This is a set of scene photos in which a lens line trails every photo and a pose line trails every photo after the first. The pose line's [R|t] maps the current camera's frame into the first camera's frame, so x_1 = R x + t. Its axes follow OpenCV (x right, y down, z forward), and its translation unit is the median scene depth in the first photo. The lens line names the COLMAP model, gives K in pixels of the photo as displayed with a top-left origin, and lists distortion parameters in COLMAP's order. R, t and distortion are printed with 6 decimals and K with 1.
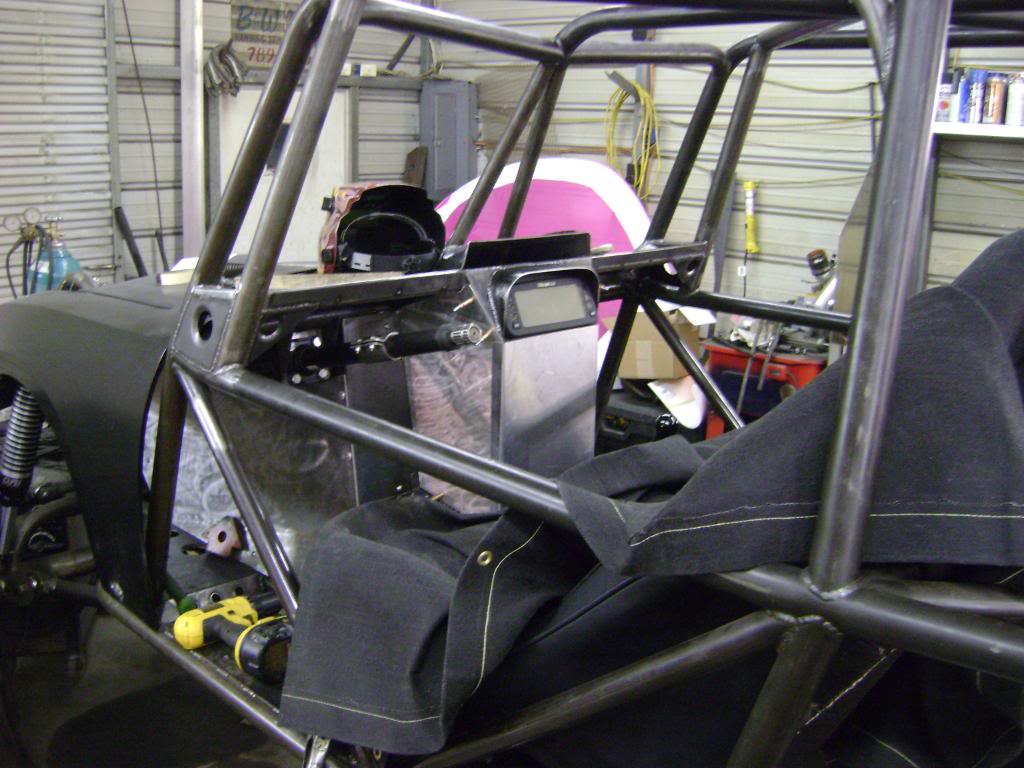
lens RADIAL K [[1056.9, 0, 512.5], [0, 1056.9, 386.7], [0, 0, 1]] dist [-0.114823, 0.000000]
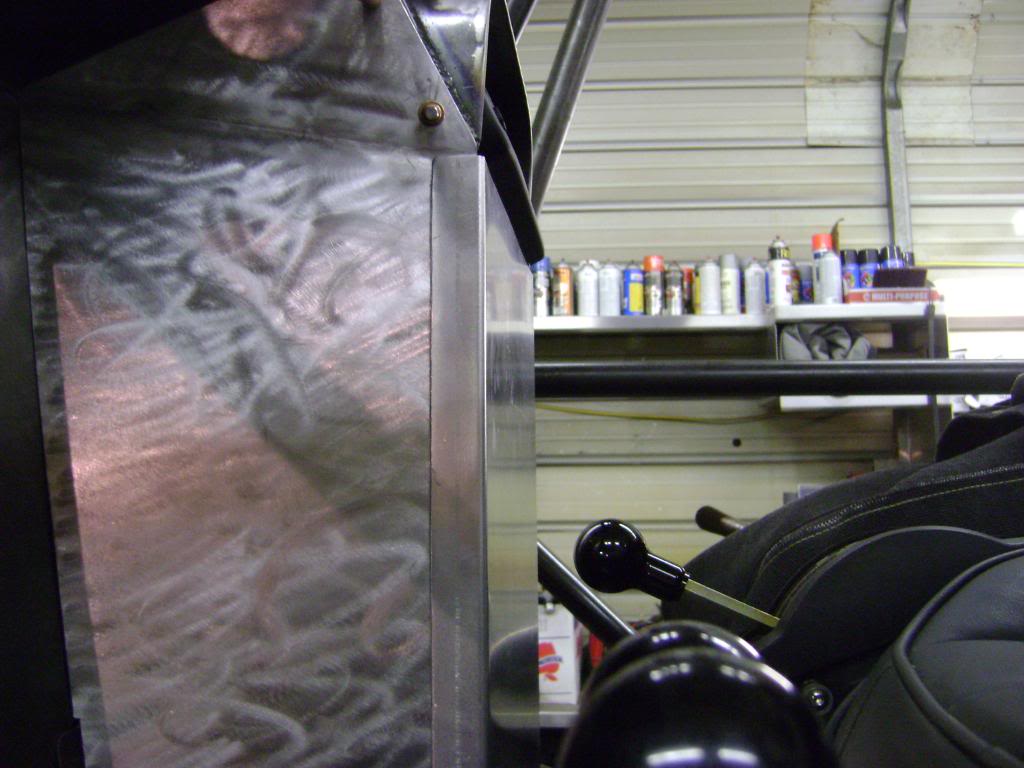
lens RADIAL K [[1056.9, 0, 514.1], [0, 1056.9, 385.1], [0, 0, 1]] dist [-0.114823, 0.000000]
pose [[0.795639, 0.050753, 0.603642, -0.155456], [0.169349, 0.938117, -0.302088, 0.094819], [-0.581618, 0.342579, 0.737807, 0.744997]]
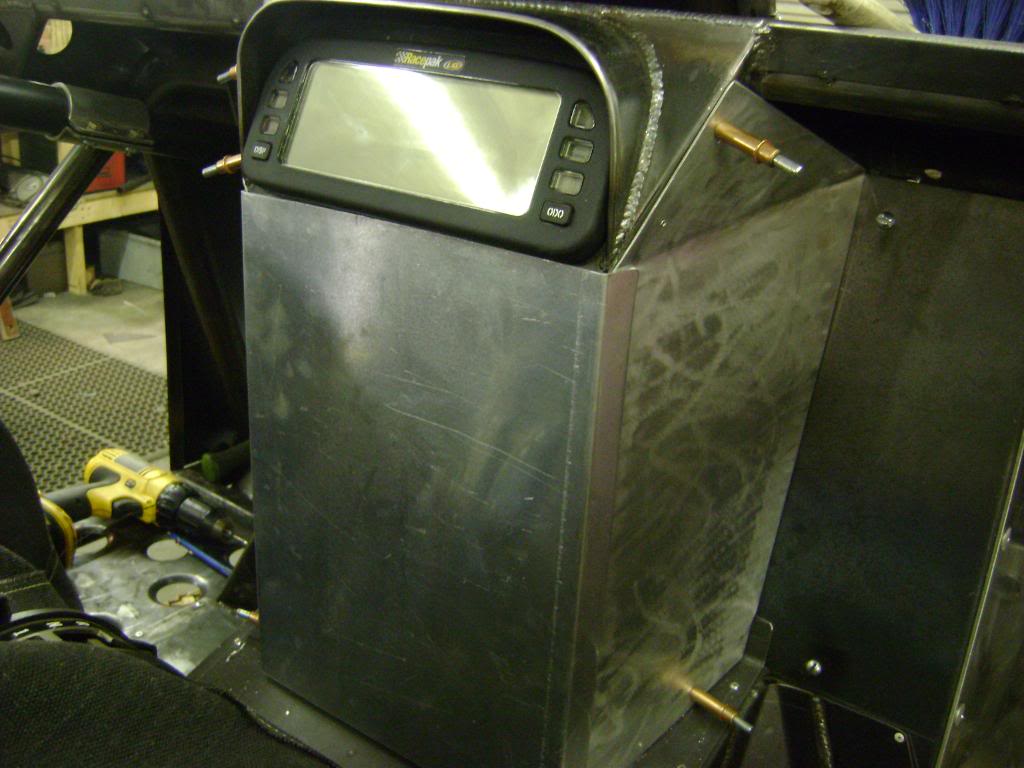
lens RADIAL K [[1056.9, 0, 514.3], [0, 1056.9, 380.8], [0, 0, 1]] dist [-0.114823, 0.000000]
pose [[0.125784, 0.345109, -0.930096, 0.327093], [-0.285572, 0.910454, 0.299201, -0.106198], [0.950067, 0.227975, 0.213074, 0.946460]]
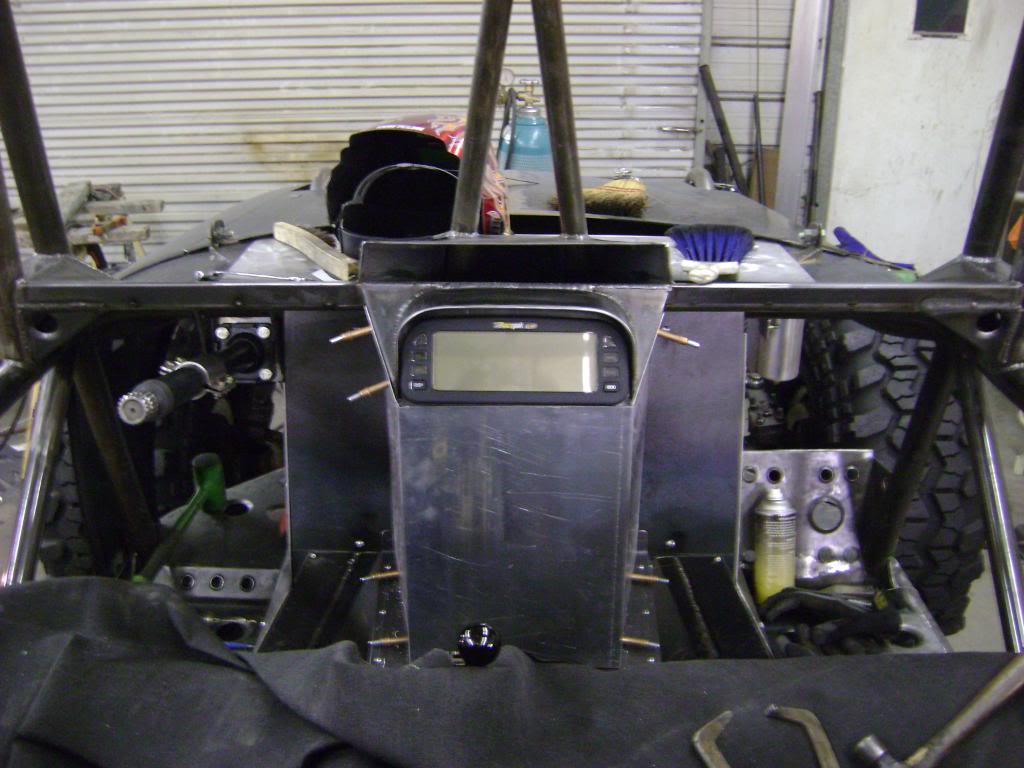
lens RADIAL K [[1056.9, 0, 509.1], [0, 1056.9, 385.8], [0, 0, 1]] dist [-0.114823, 0.000000]
pose [[0.686669, 0.273190, -0.673686, 0.429061], [-0.161779, 0.960891, 0.224759, -0.191769], [0.708741, -0.045346, 0.704010, 0.552488]]
